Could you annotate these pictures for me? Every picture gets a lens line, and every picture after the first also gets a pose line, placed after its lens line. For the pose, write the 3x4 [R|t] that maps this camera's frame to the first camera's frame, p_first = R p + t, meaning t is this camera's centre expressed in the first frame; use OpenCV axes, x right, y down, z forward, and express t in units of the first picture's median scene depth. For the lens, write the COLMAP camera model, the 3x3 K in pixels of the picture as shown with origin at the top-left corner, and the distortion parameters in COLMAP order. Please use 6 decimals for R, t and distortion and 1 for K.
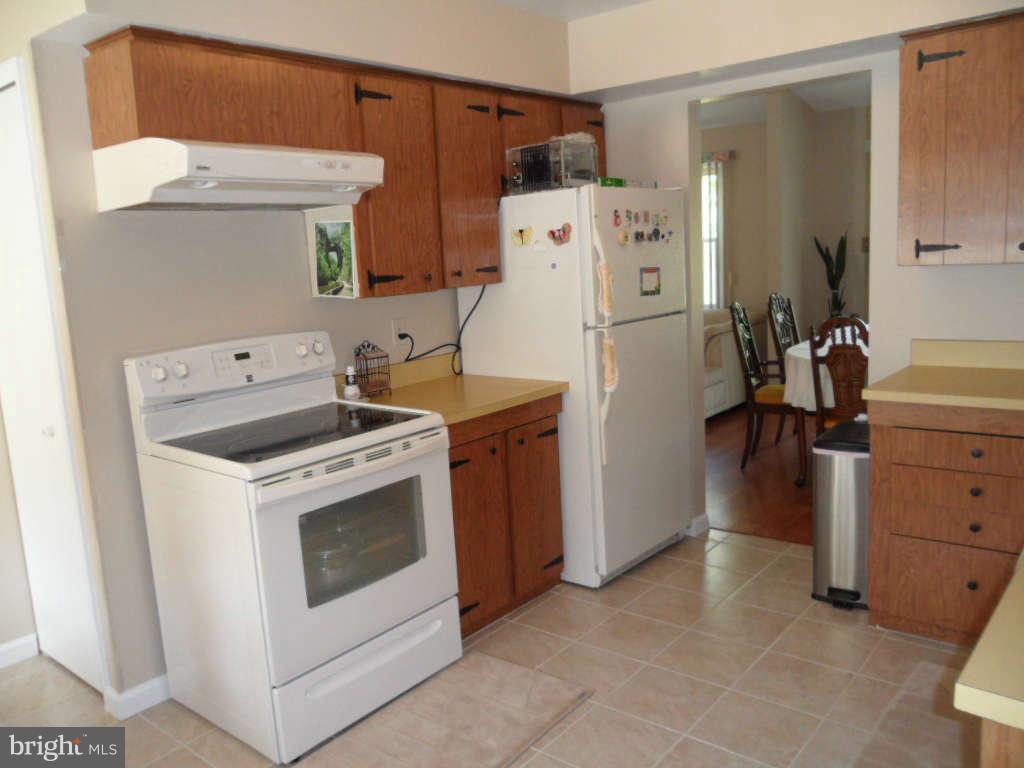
lens RADIAL K [[825.7, 0, 515.2], [0, 825.7, 383.8], [0, 0, 1]] dist [-0.022333, 0.003899]
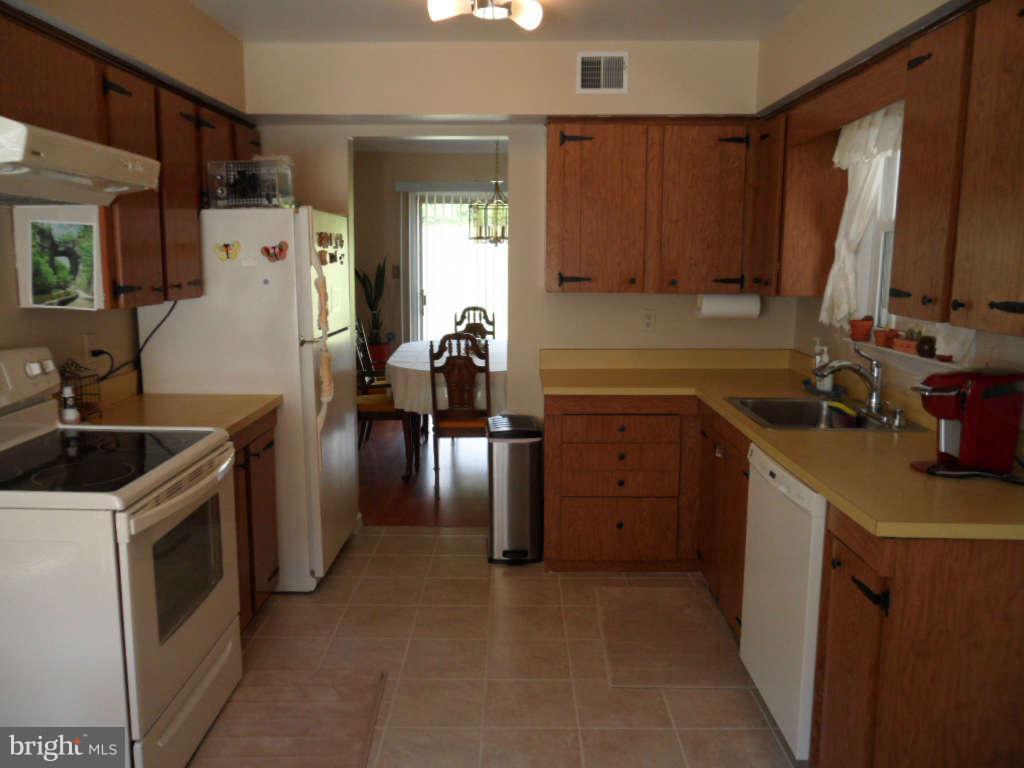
lens RADIAL K [[825.7, 0, 505.7], [0, 825.7, 383.9], [0, 0, 1]] dist [-0.022333, 0.003899]
pose [[0.777579, -0.038119, 0.627628, -0.396144], [0.055322, 0.998437, -0.007899, 0.008359], [-0.626347, 0.040863, 0.778473, 0.027704]]
